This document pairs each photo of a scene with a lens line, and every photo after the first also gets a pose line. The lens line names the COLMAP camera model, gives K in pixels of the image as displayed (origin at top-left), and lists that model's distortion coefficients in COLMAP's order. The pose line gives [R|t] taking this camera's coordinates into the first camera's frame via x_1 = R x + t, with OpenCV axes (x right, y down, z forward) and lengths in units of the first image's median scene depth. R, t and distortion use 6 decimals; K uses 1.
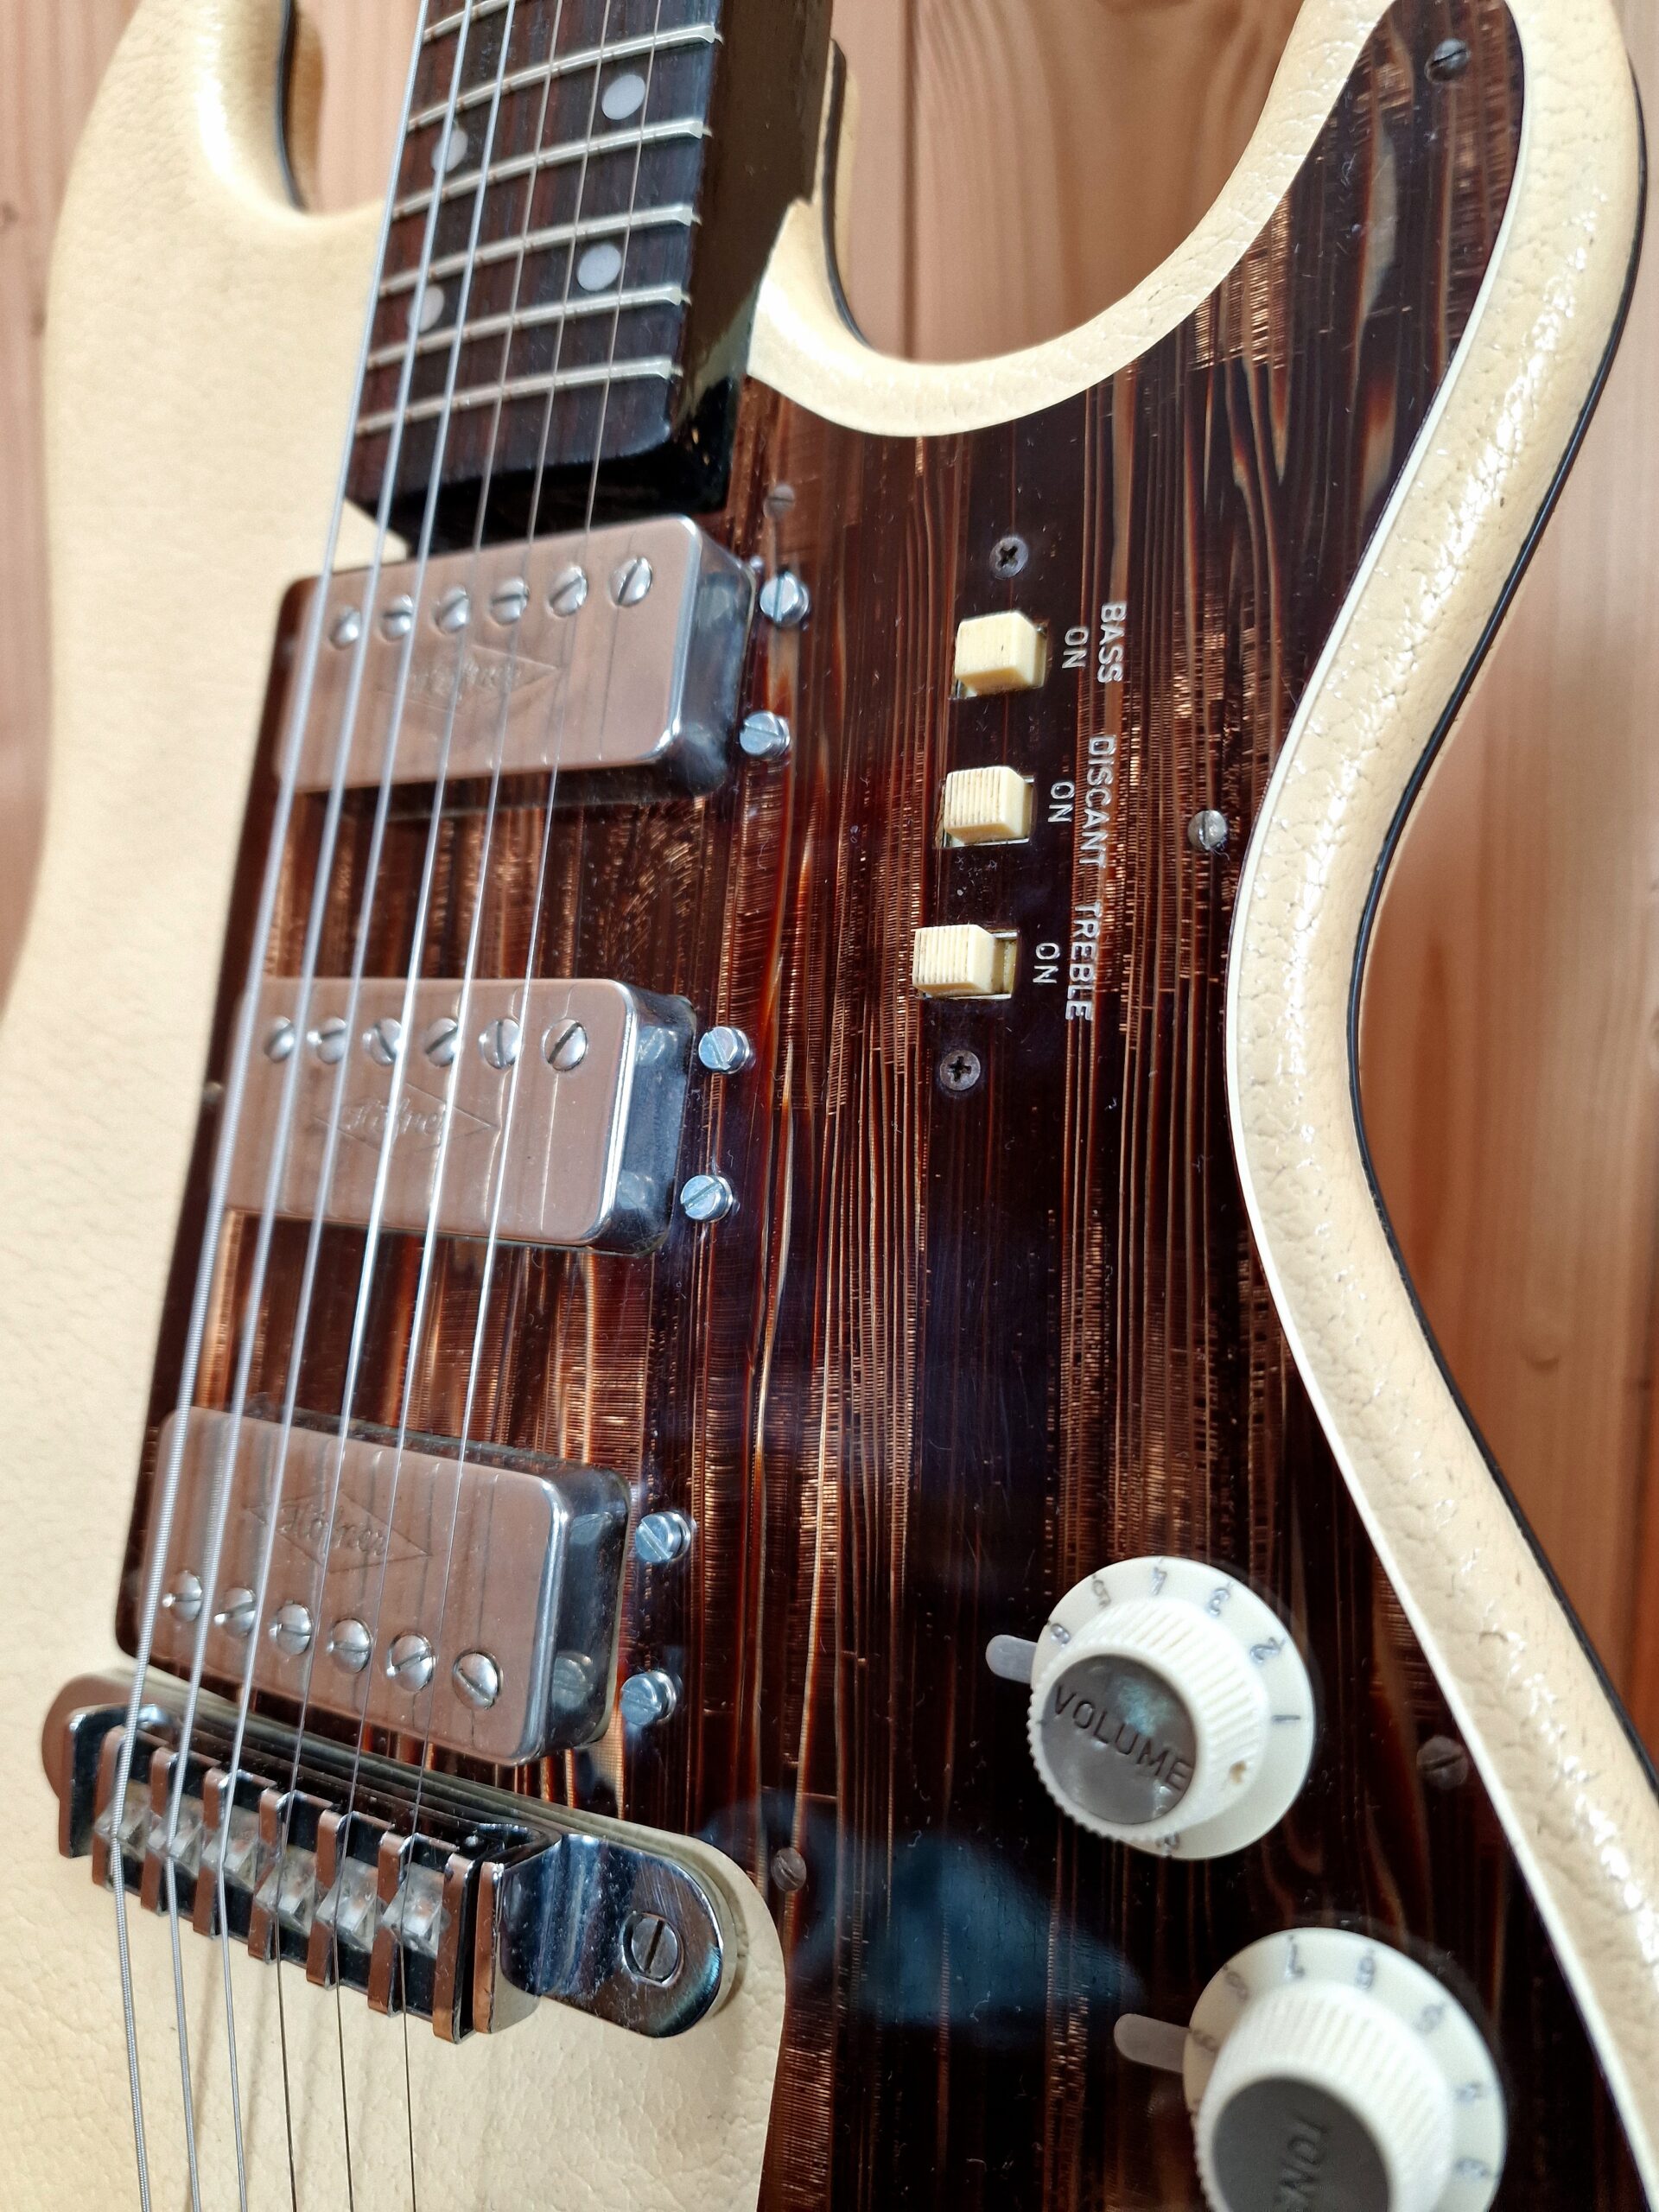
lens RADIAL K [[1645.0, 0, 829.5], [0, 1645.0, 1106.0], [0, 0, 1]] dist [0.009203, -0.049484]
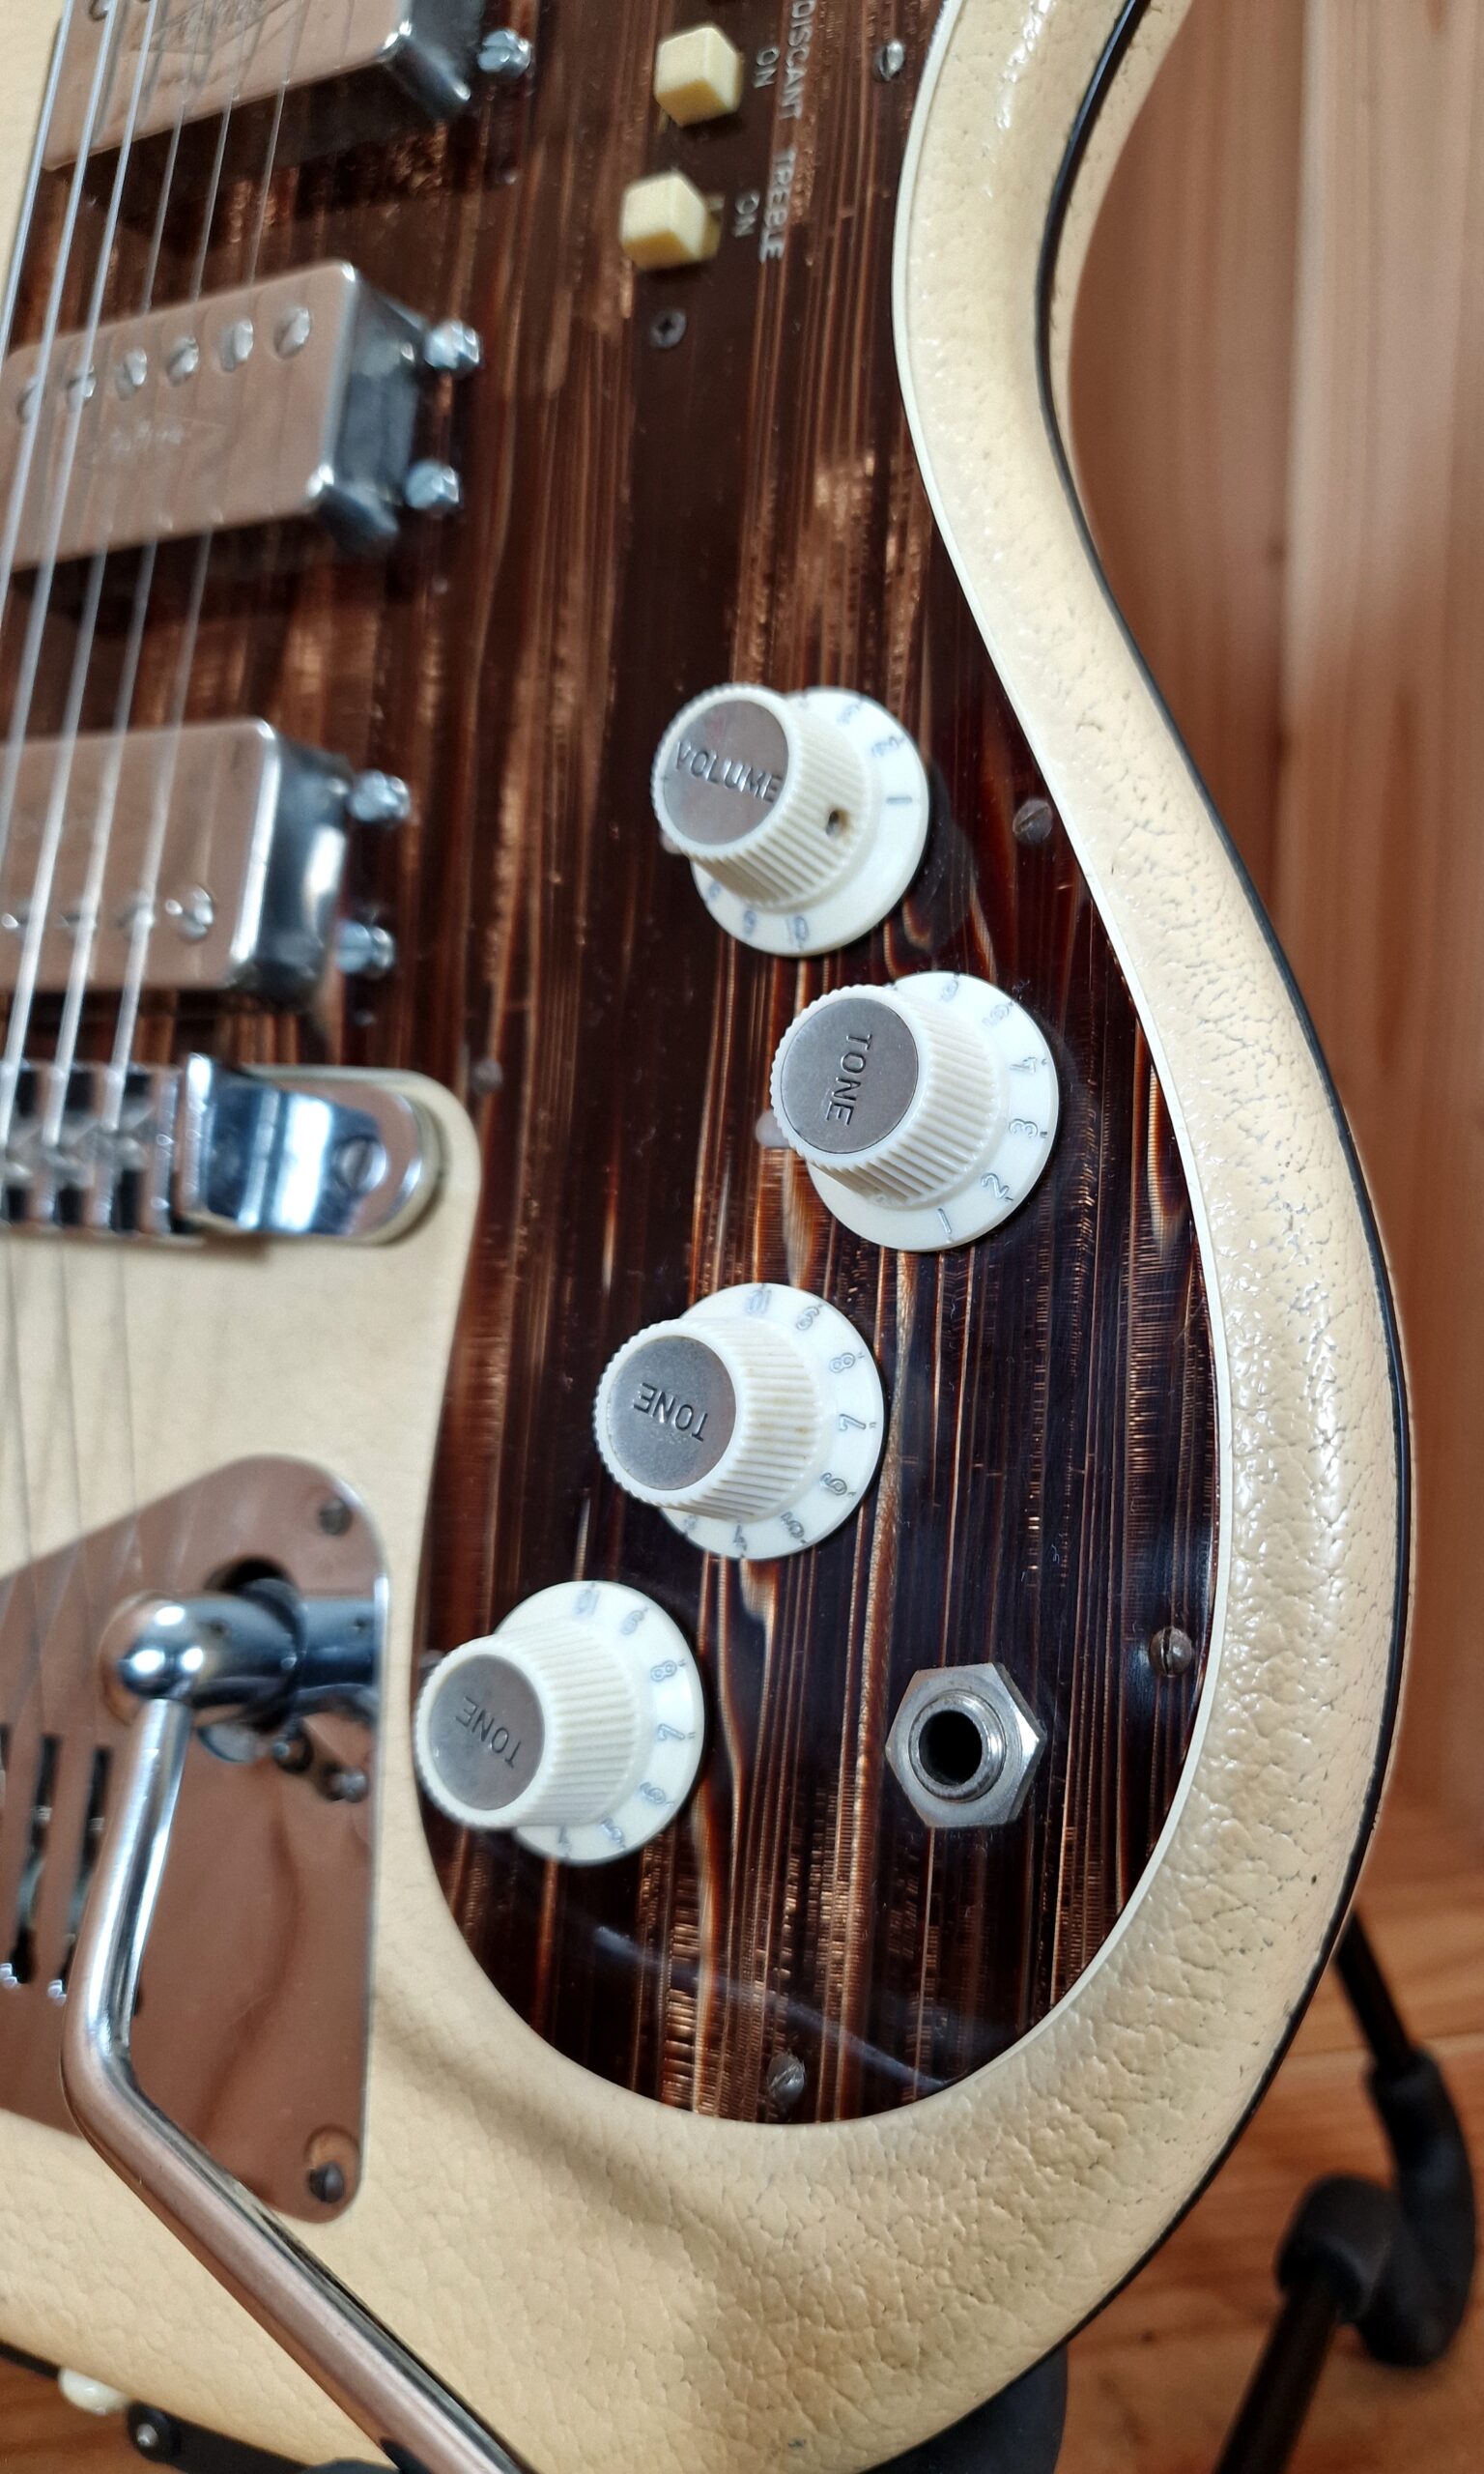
lens RADIAL K [[1923.0, 0, 964.1], [0, 1923.0, 1304.2], [0, 0, 1]] dist [0.004941, -0.040568]
pose [[0.999191, 0.009704, 0.039019, 0.206739], [-0.011625, 0.998715, 0.049320, 0.483334], [-0.038490, -0.049733, 0.998021, -0.213982]]
